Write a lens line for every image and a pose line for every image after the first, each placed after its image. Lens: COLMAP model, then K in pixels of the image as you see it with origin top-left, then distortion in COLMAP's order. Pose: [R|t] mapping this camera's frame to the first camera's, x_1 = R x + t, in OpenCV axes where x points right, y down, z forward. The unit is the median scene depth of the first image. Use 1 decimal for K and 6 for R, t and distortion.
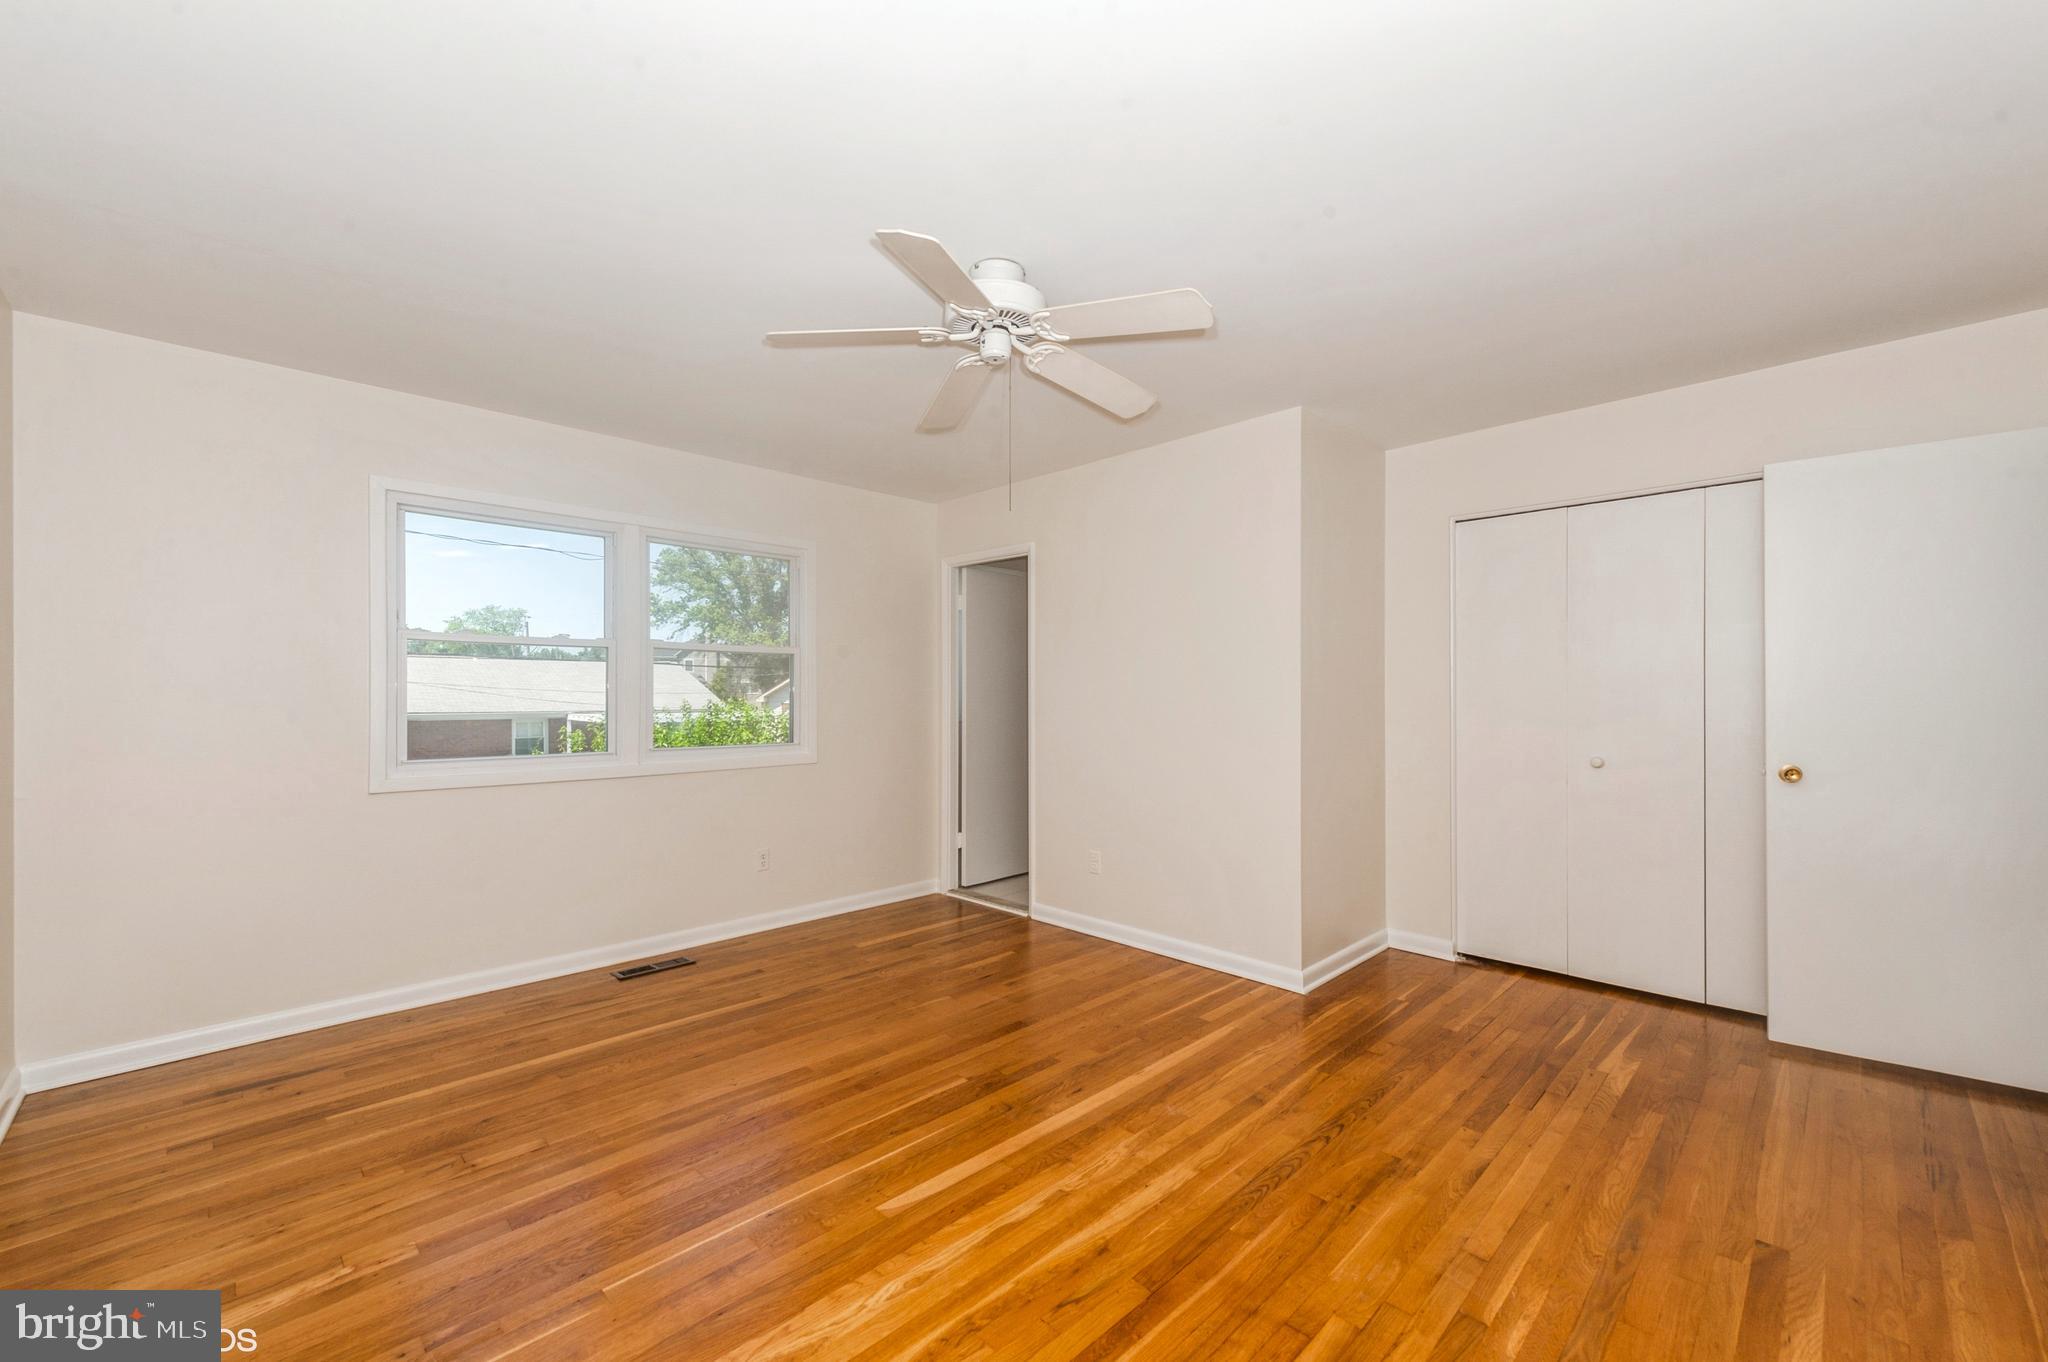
lens RADIAL K [[810.5, 0, 1029.4], [0, 810.5, 699.2], [0, 0, 1]] dist [0.010289, -0.000473]
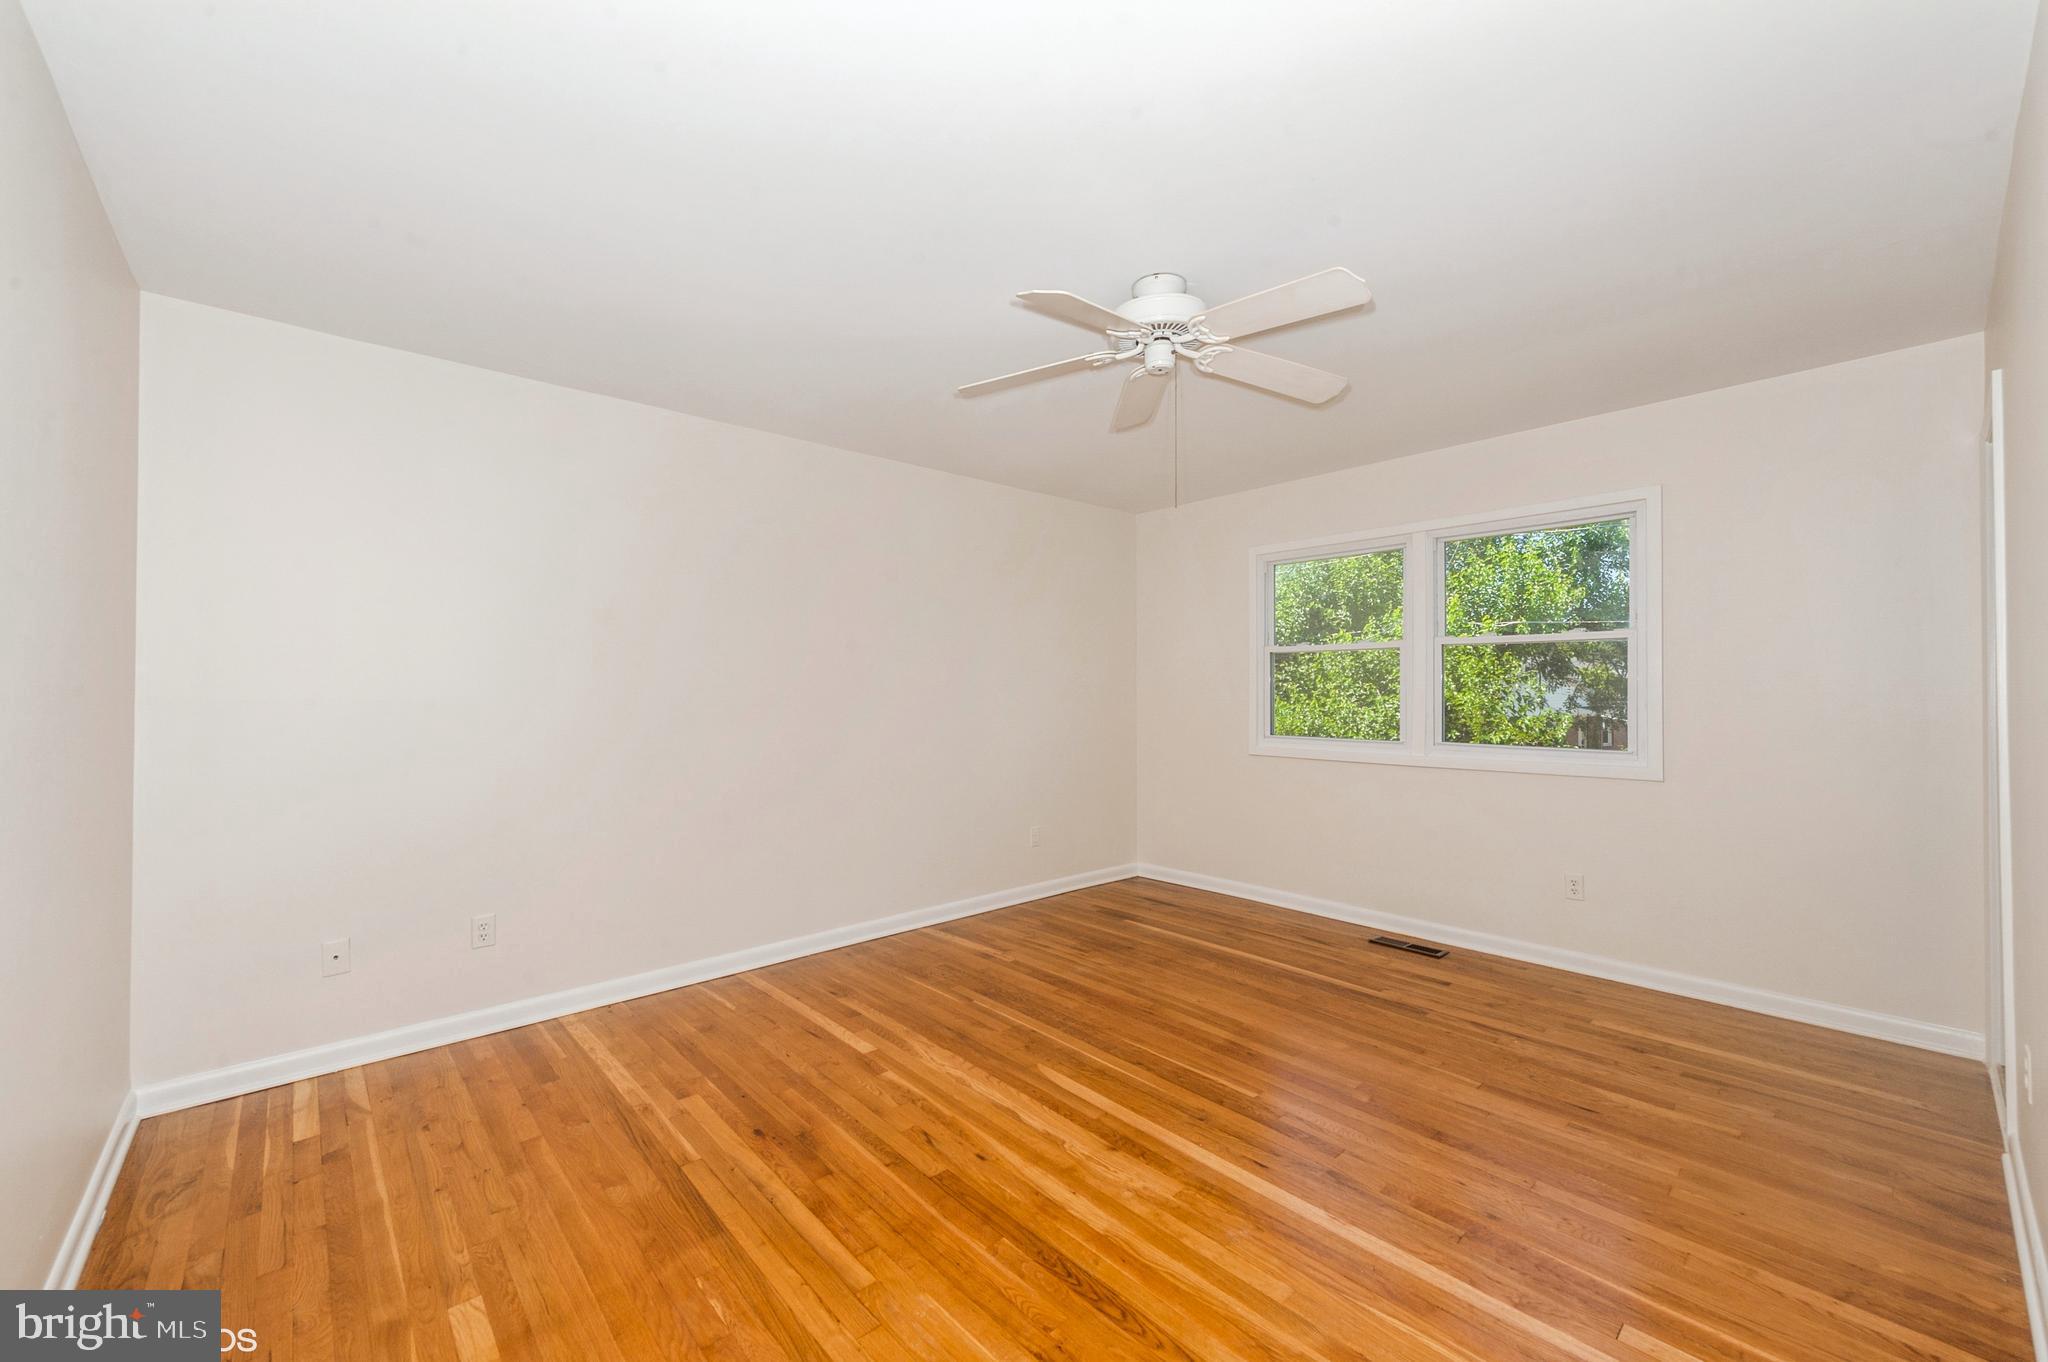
lens RADIAL K [[810.5, 0, 1029.4], [0, 810.5, 699.2], [0, 0, 1]] dist [0.010289, -0.000473]
pose [[-0.046355, 0.012456, -0.998847, 0.964933], [-0.002702, 0.999917, 0.012594, -0.010967], [0.998921, 0.003283, -0.046317, 0.848516]]
